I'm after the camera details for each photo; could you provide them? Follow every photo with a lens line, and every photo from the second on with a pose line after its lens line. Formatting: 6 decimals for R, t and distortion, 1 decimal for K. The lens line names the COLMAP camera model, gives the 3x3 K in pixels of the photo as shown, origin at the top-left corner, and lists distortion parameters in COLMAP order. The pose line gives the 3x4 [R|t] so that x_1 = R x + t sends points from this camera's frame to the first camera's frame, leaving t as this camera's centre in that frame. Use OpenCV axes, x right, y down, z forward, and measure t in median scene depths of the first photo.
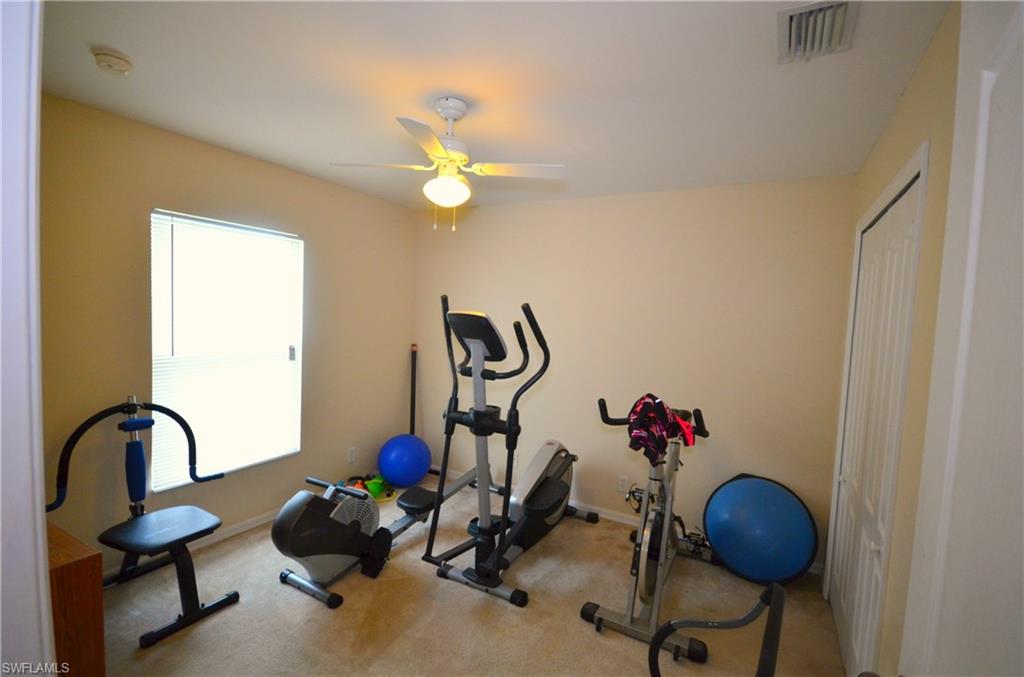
lens RADIAL K [[452.0, 0, 520.0], [0, 452.0, 340.1], [0, 0, 1]] dist [-0.007421, -0.000604]
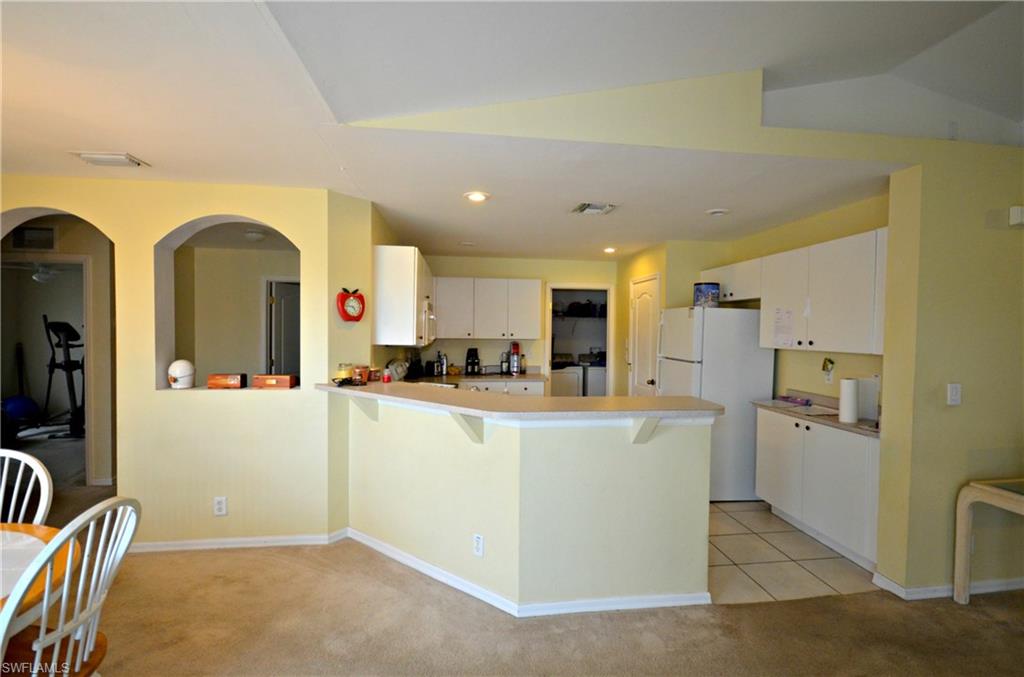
lens RADIAL K [[469.7, 0, 521.4], [0, 469.7, 339.9], [0, 0, 1]] dist [-0.006804, -0.000750]
pose [[0.802824, -0.050205, 0.594099, 0.382681], [0.059248, 0.998234, 0.004293, 0.170364], [-0.593265, 0.031753, 0.804380, -2.449967]]
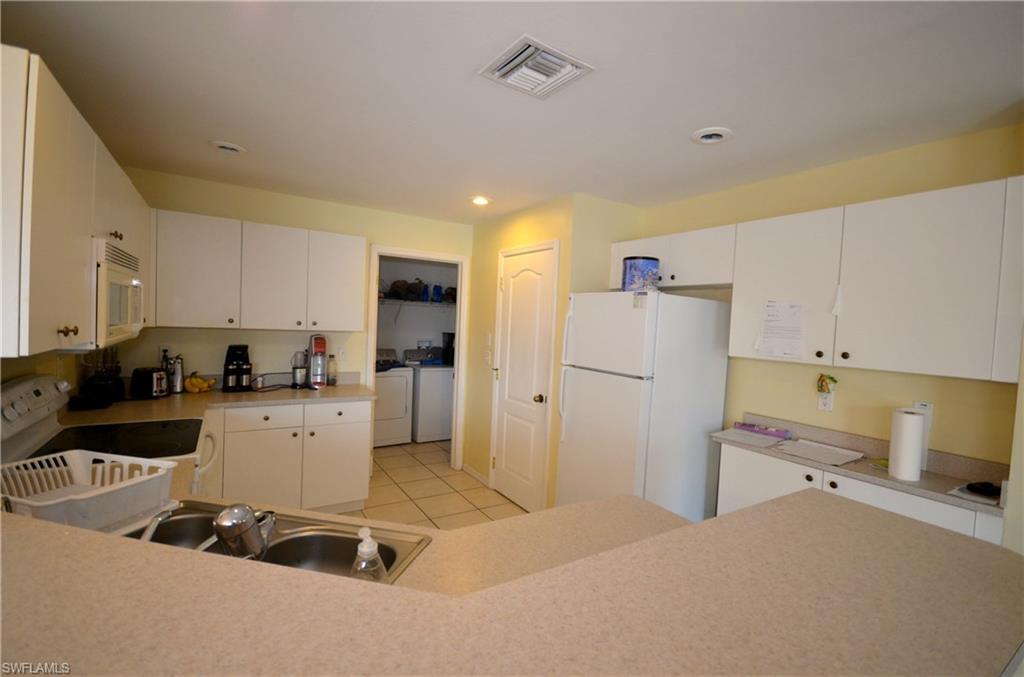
lens RADIAL K [[461.0, 0, 527.6], [0, 461.0, 340.4], [0, 0, 1]] dist [-0.000681, -0.000081]
pose [[0.463341, -0.059872, 0.884155, 0.779642], [0.026036, 0.998204, 0.053952, 0.146755], [-0.885798, -0.001979, 0.464067, -1.792339]]
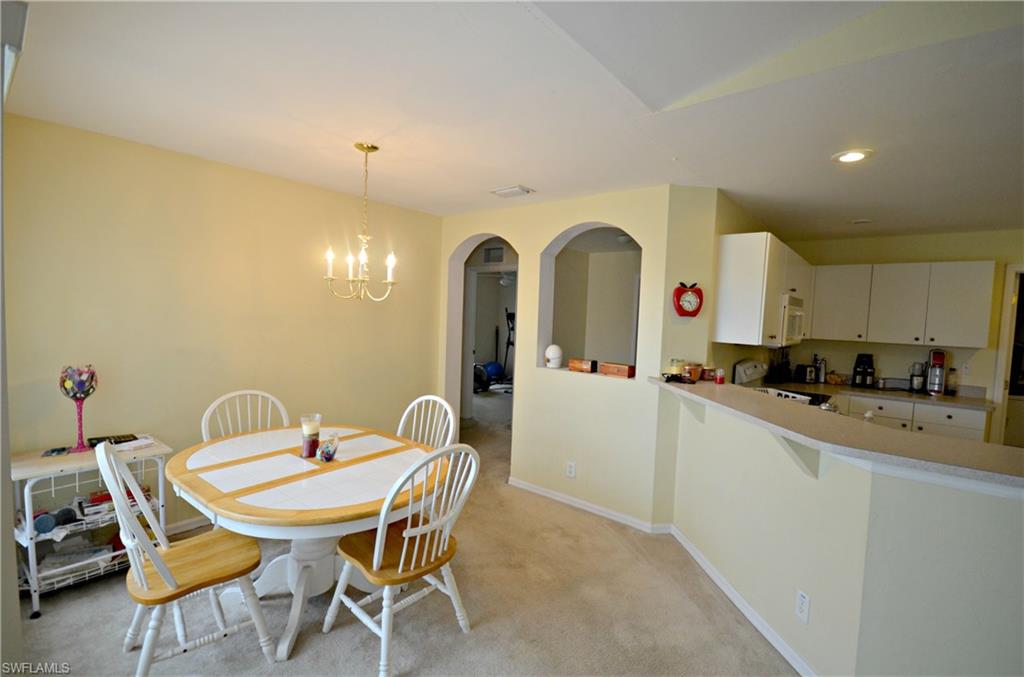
lens RADIAL K [[452.0, 0, 520.0], [0, 452.0, 340.1], [0, 0, 1]] dist [-0.007421, -0.000604]
pose [[0.984770, 0.002861, -0.173837, 0.541234], [-0.003855, 0.999978, -0.005384, 0.168361], [0.173817, 0.005972, 0.984760, -2.402306]]
